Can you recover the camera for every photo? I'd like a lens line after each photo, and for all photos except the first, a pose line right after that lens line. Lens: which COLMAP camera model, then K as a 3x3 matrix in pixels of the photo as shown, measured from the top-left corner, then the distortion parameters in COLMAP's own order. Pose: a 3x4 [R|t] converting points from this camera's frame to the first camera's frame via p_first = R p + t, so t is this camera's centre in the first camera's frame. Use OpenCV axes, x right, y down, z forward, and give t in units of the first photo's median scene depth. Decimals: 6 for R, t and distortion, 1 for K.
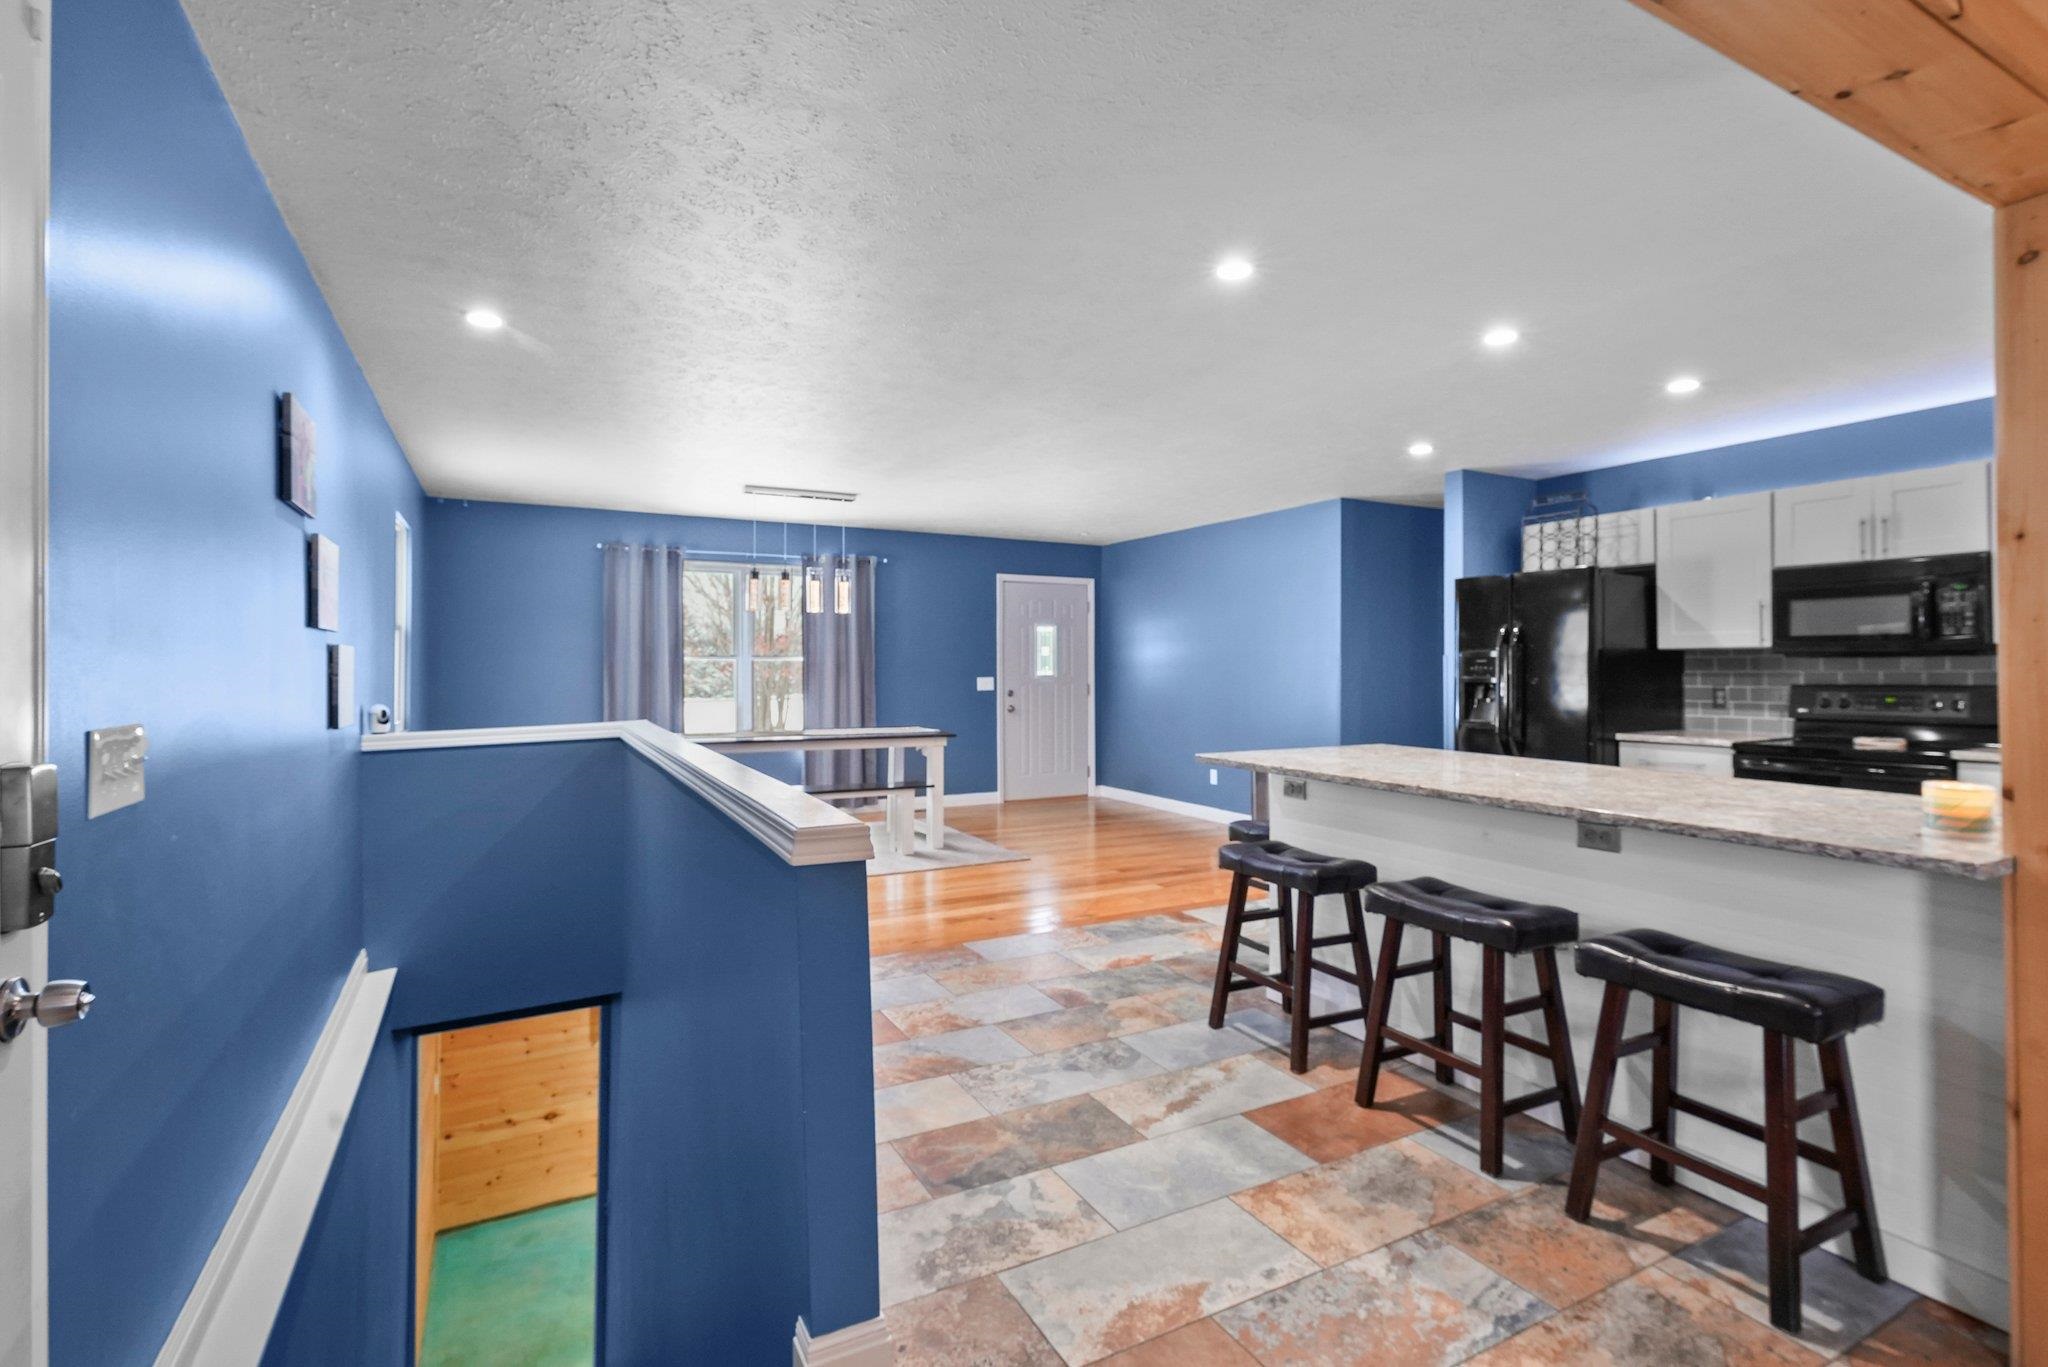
lens RADIAL K [[955.4, 0, 1024.8], [0, 955.4, 665.1], [0, 0, 1]] dist [-0.002772, -0.000258]
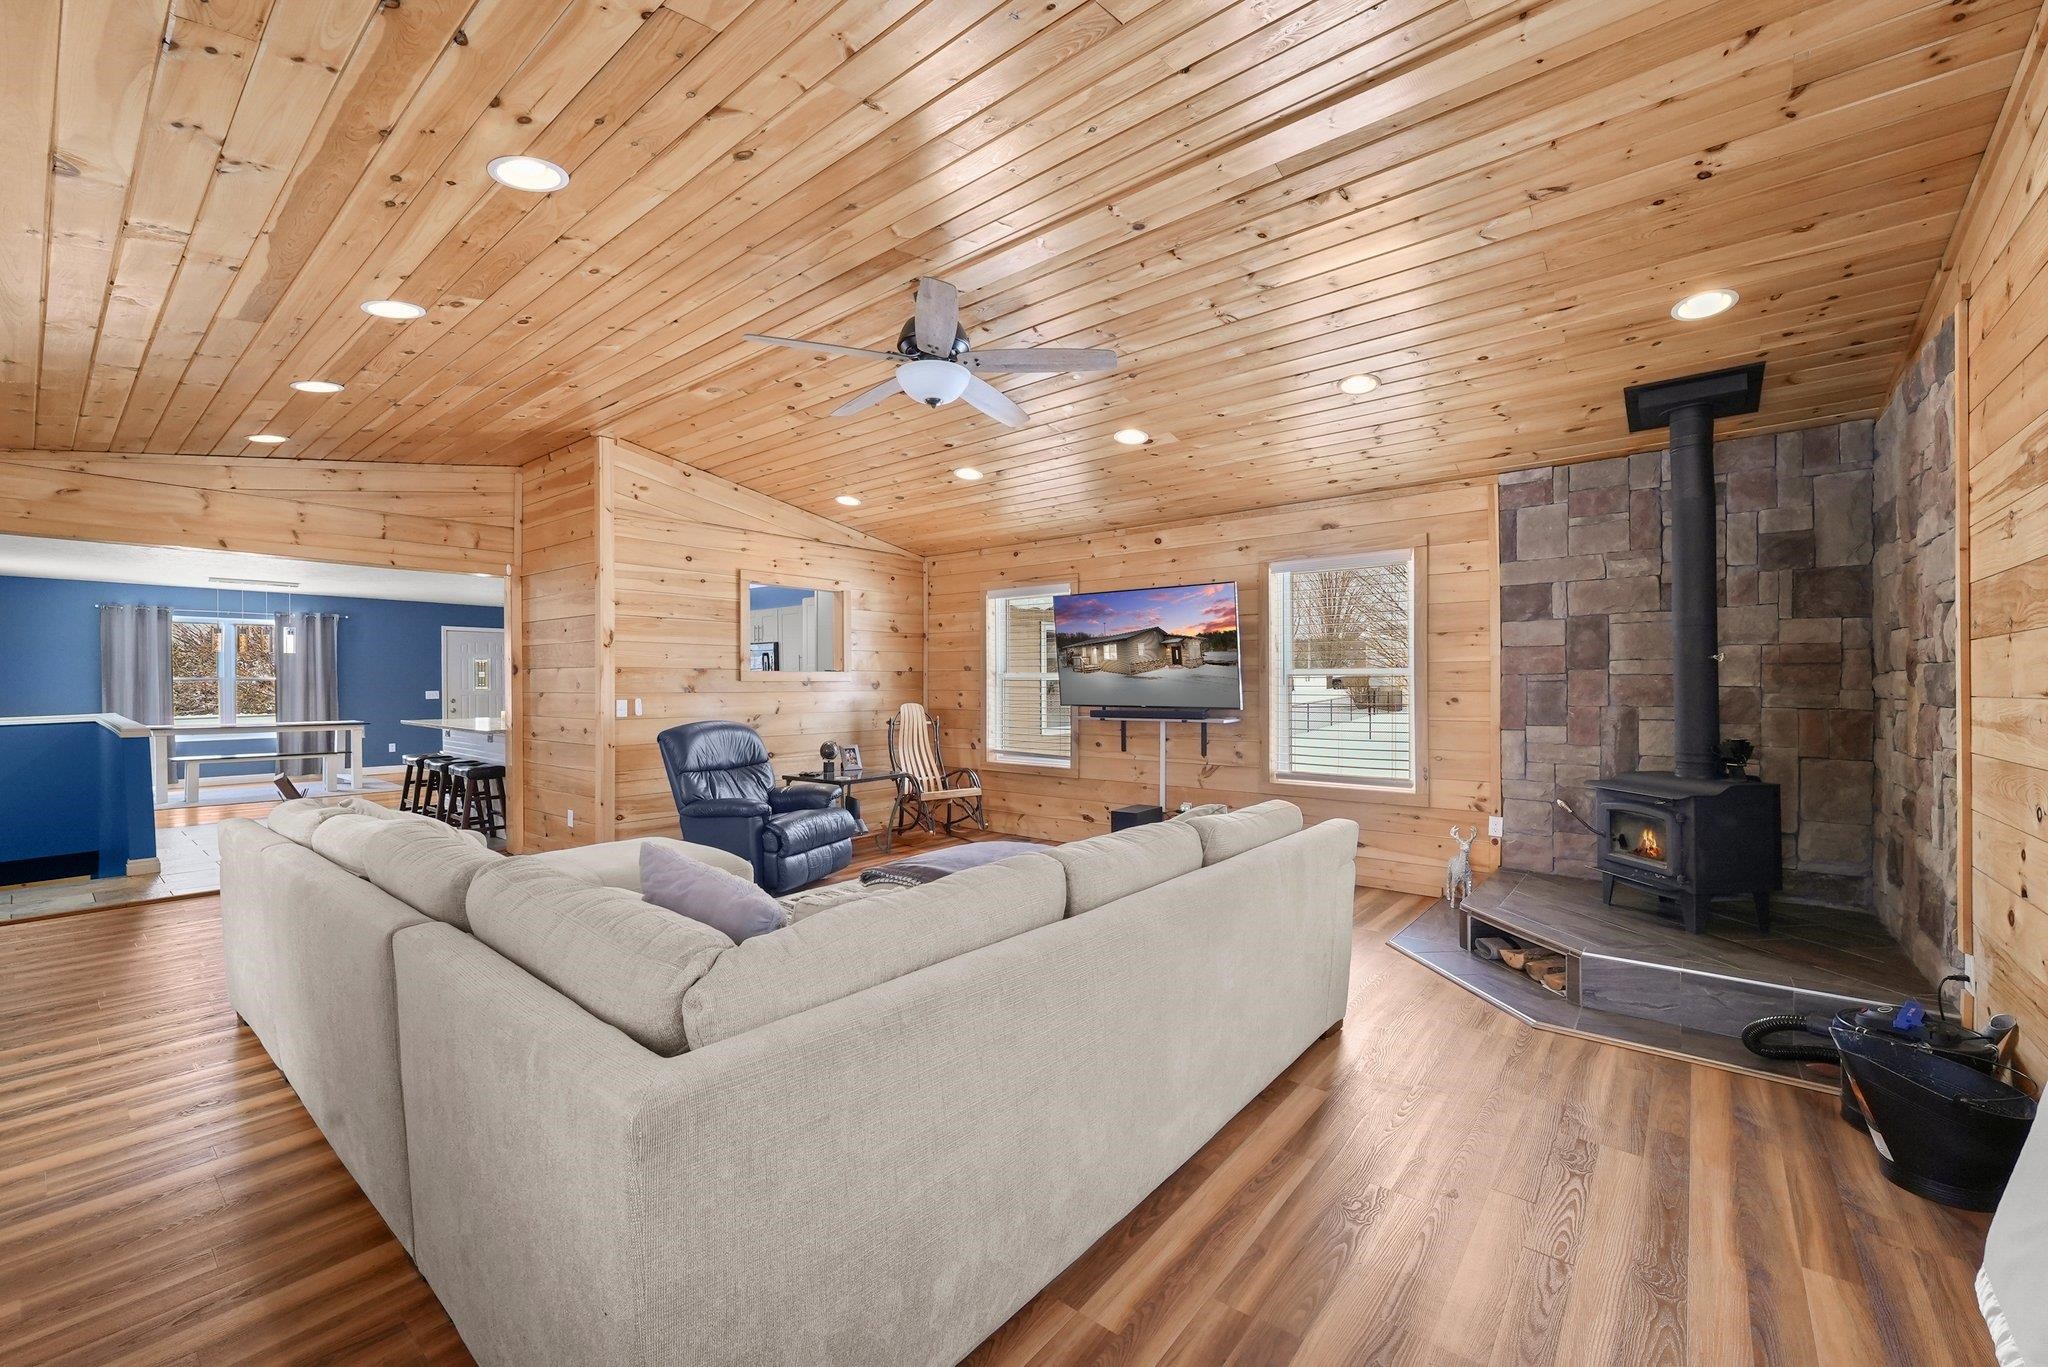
lens RADIAL K [[828.4, 0, 1033.2], [0, 828.4, 682.2], [0, 0, 1]] dist [0.002574, 0.000138]
pose [[0.919996, -0.001642, 0.391924, 0.249870], [-0.000676, 0.999983, 0.005777, -0.007447], [-0.391927, -0.005580, 0.919980, -0.490900]]
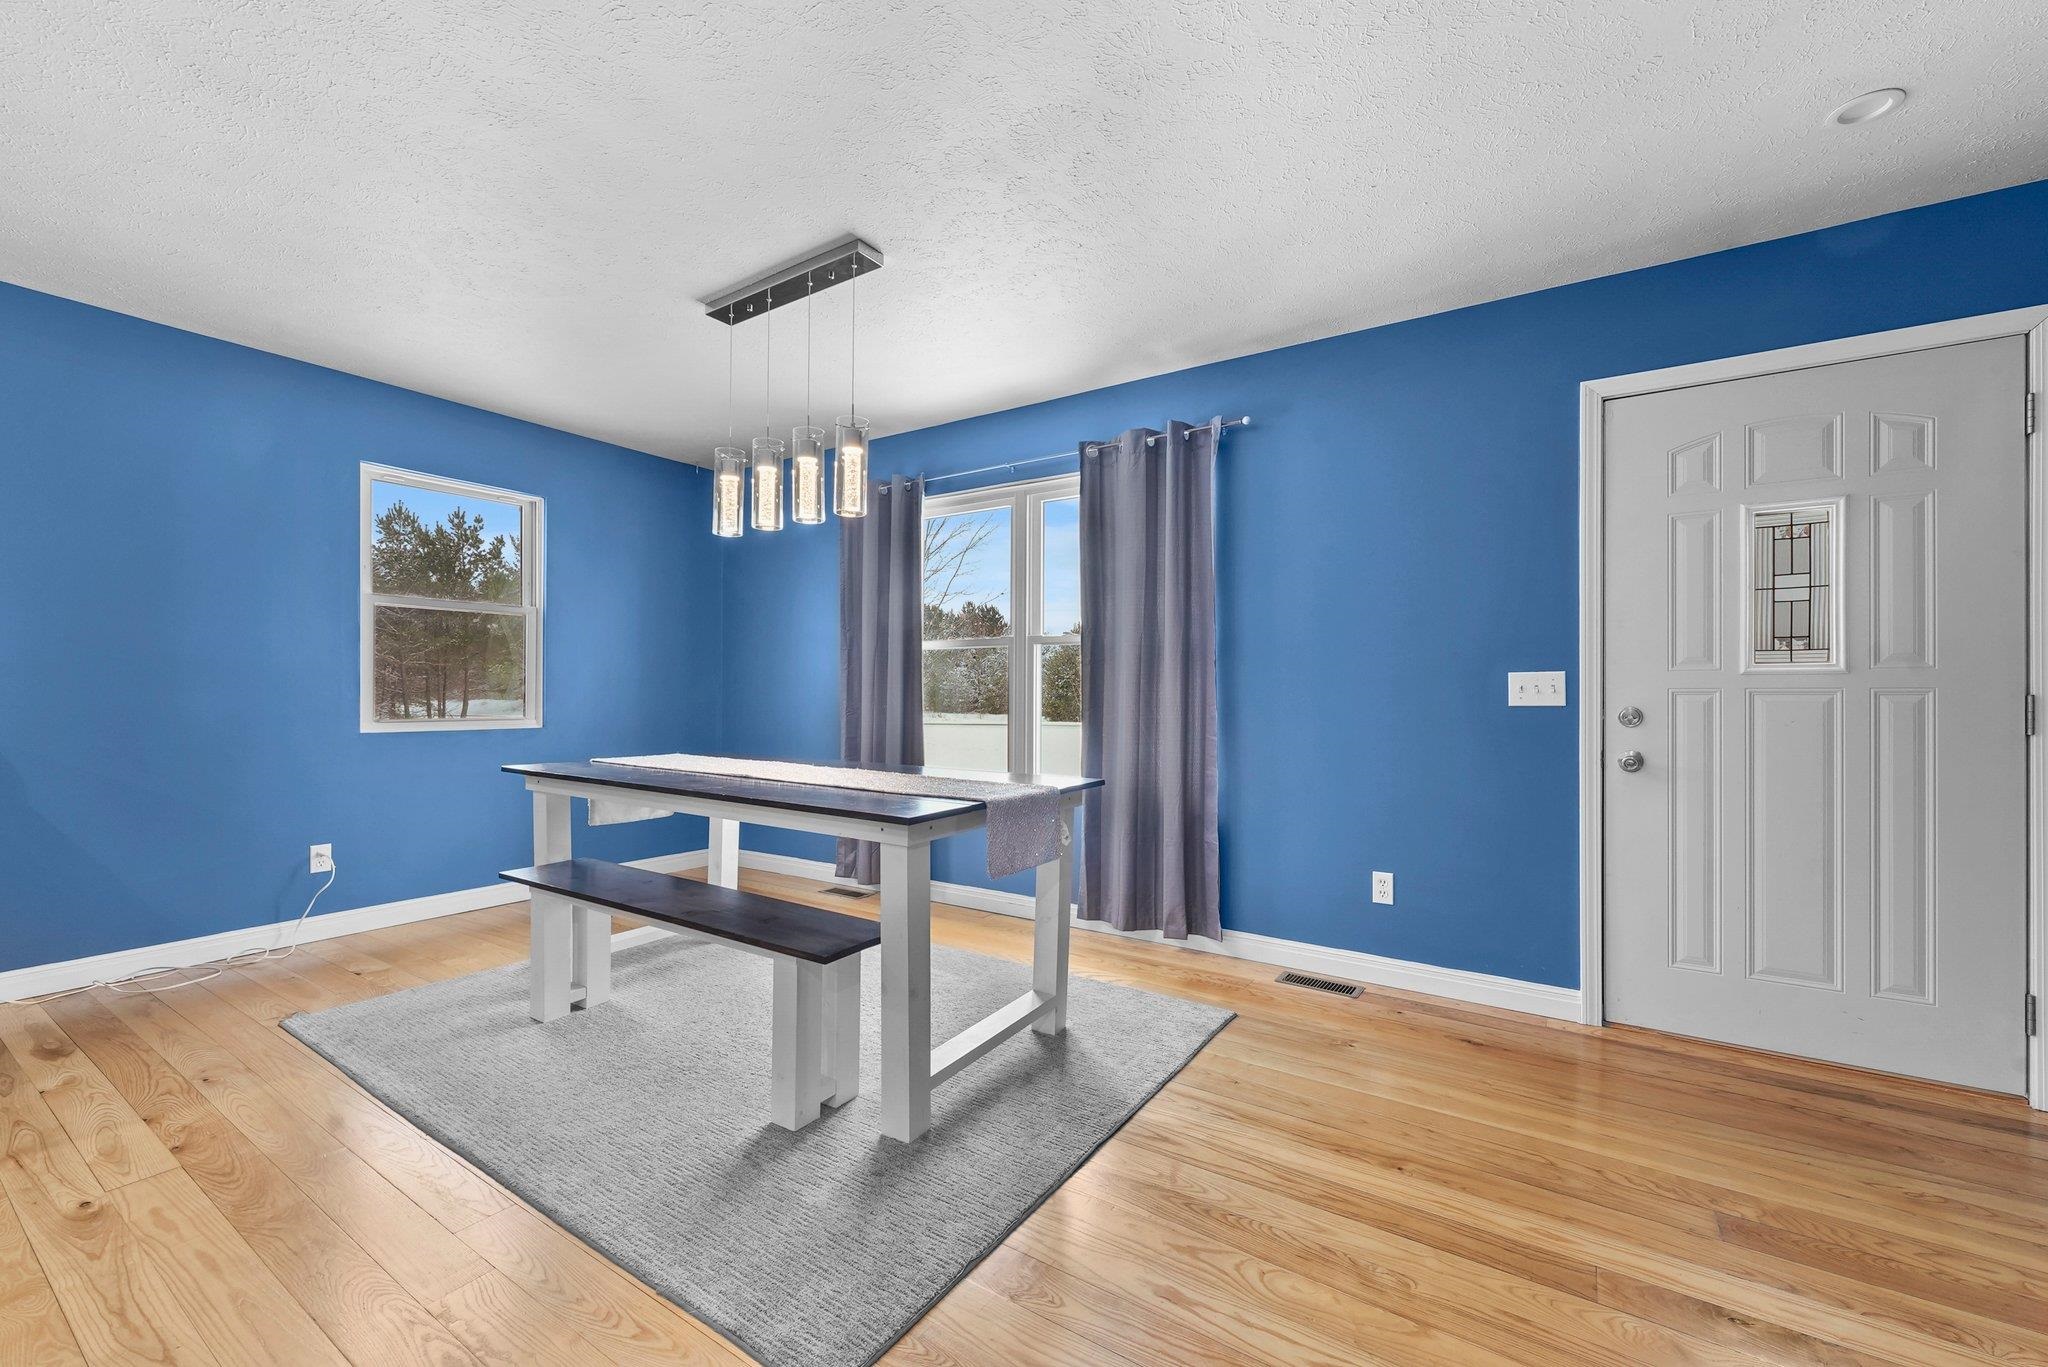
lens RADIAL K [[828.4, 0, 1028.6], [0, 828.4, 691.1], [0, 0, 1]] dist [0.002574, 0.000138]
pose [[0.487883, 0.001514, -0.872908, 0.105843], [-0.001589, 0.999998, 0.000847, 0.015085], [0.872908, 0.000974, 0.487884, 0.495718]]
